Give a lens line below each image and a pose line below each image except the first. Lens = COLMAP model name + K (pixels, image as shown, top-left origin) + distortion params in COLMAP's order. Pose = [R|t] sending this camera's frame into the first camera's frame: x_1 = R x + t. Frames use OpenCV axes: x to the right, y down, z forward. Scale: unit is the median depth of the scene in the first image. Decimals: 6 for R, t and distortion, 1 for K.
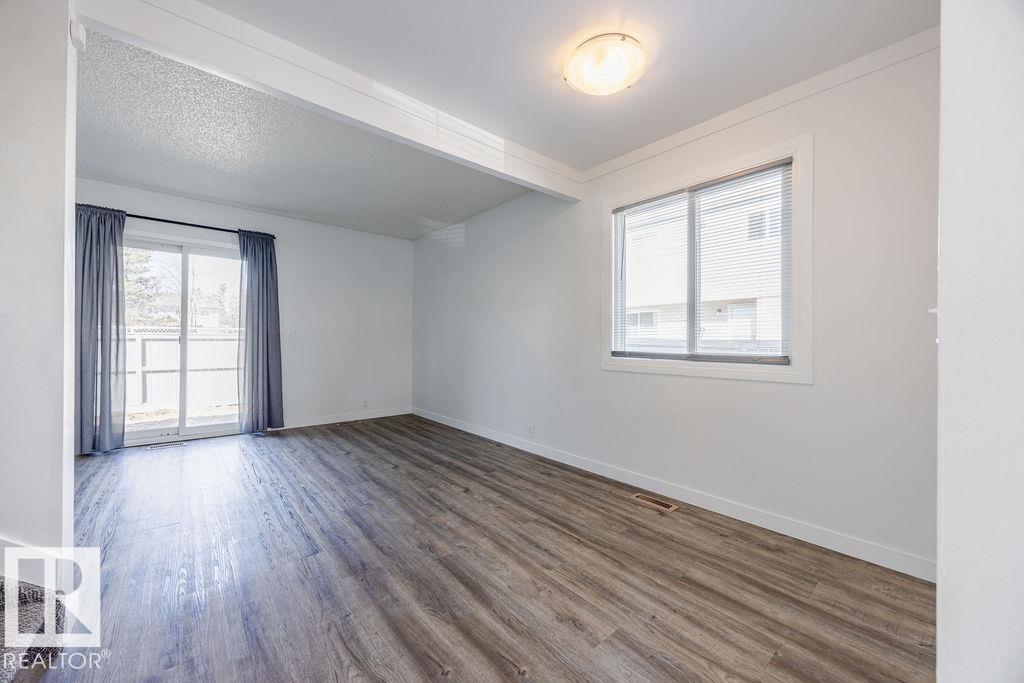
lens RADIAL K [[387.4, 0, 520.9], [0, 387.4, 340.6], [0, 0, 1]] dist [-0.003626, 0.000185]
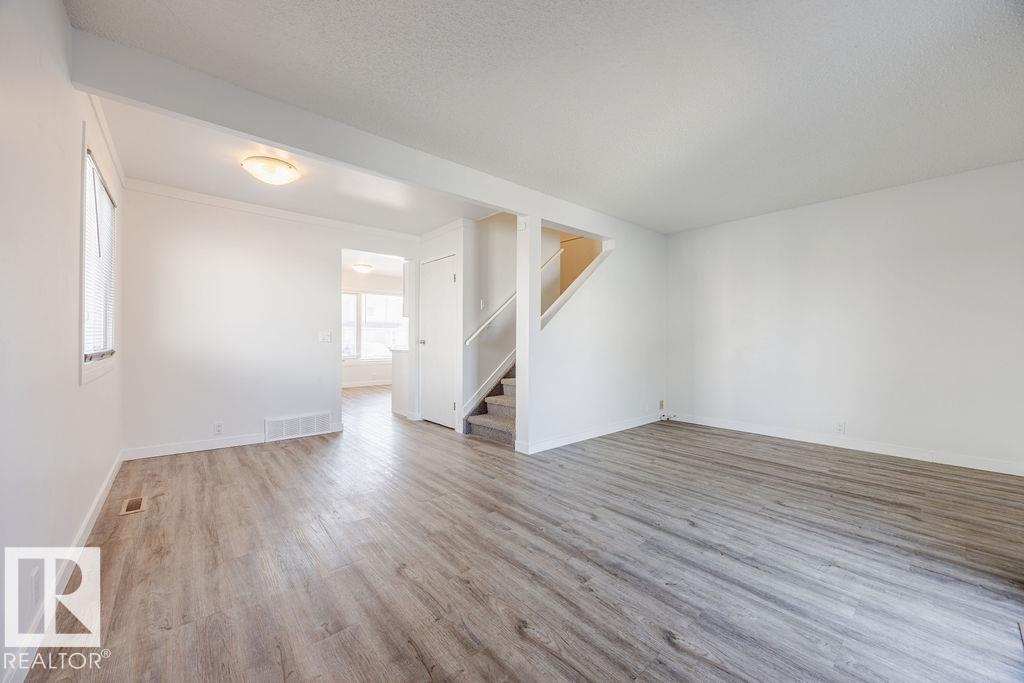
lens RADIAL K [[387.4, 0, 513.7], [0, 387.4, 340.5], [0, 0, 1]] dist [-0.003626, 0.000185]
pose [[-0.999893, -0.012091, 0.008215, -0.501972], [-0.012102, 0.999926, -0.001248, -0.005180], [-0.008200, -0.001347, -0.999965, 1.606085]]
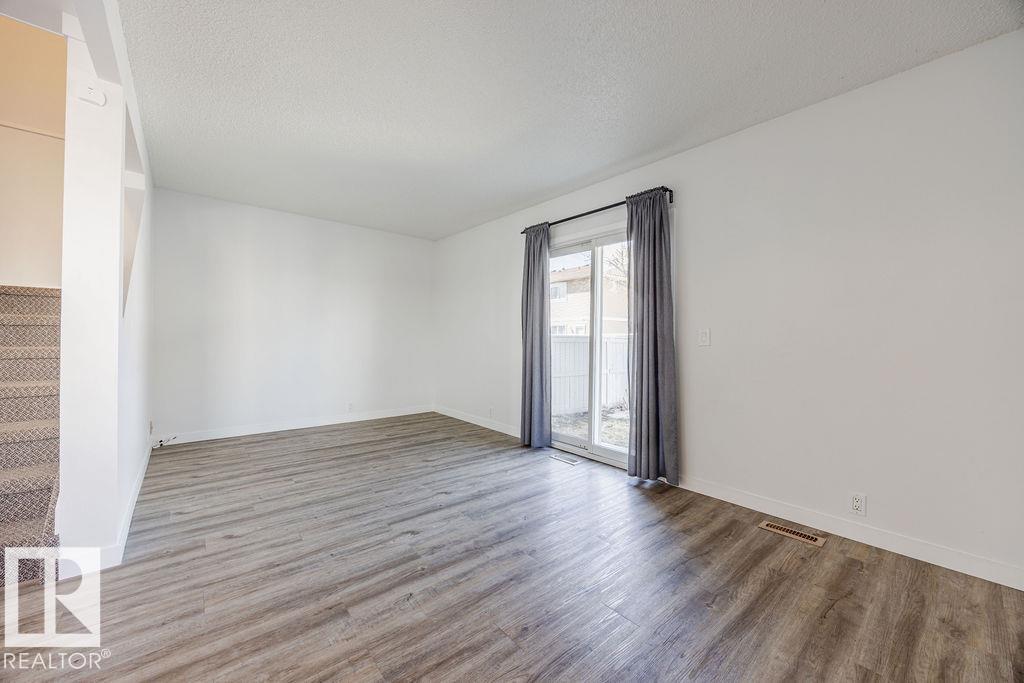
lens RADIAL K [[387.4, 0, 515.3], [0, 387.4, 336.7], [0, 0, 1]] dist [-0.003626, 0.000185]
pose [[-0.014176, -0.017815, -0.999741, 0.027626], [-0.008920, 0.999804, -0.017689, -0.003300], [0.999860, 0.008667, -0.014332, 1.053641]]
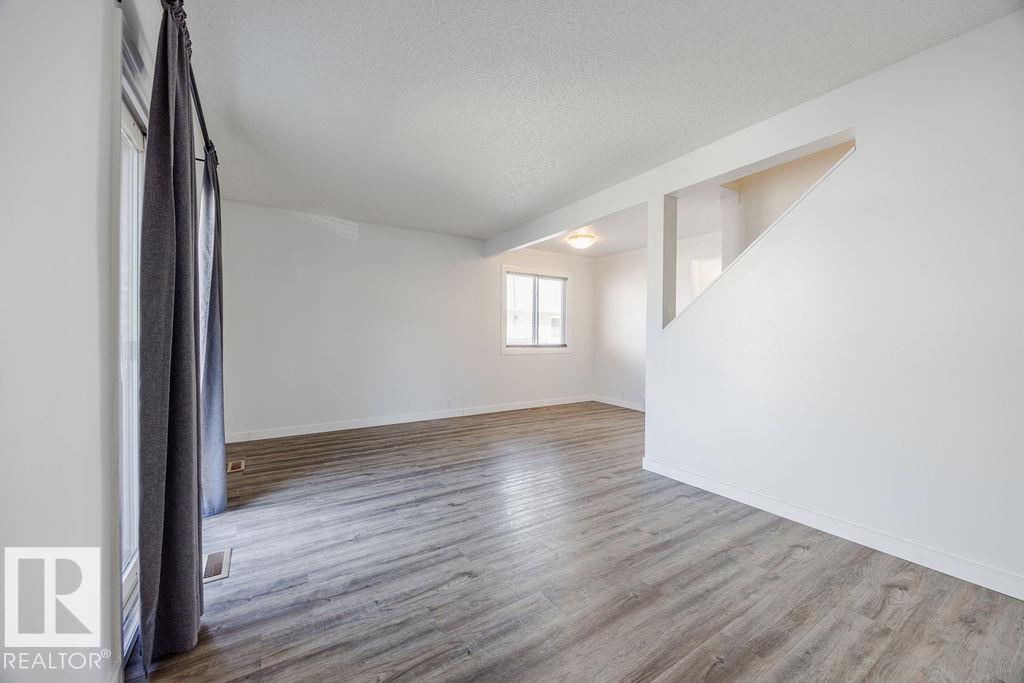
lens RADIAL K [[387.4, 0, 520.9], [0, 387.4, 339.2], [0, 0, 1]] dist [-0.003626, 0.000185]
pose [[0.133418, -0.013810, 0.990964, -1.599607], [-0.005001, 0.999881, 0.014607, -0.027485], [-0.991047, -0.006905, 0.133333, 0.648652]]
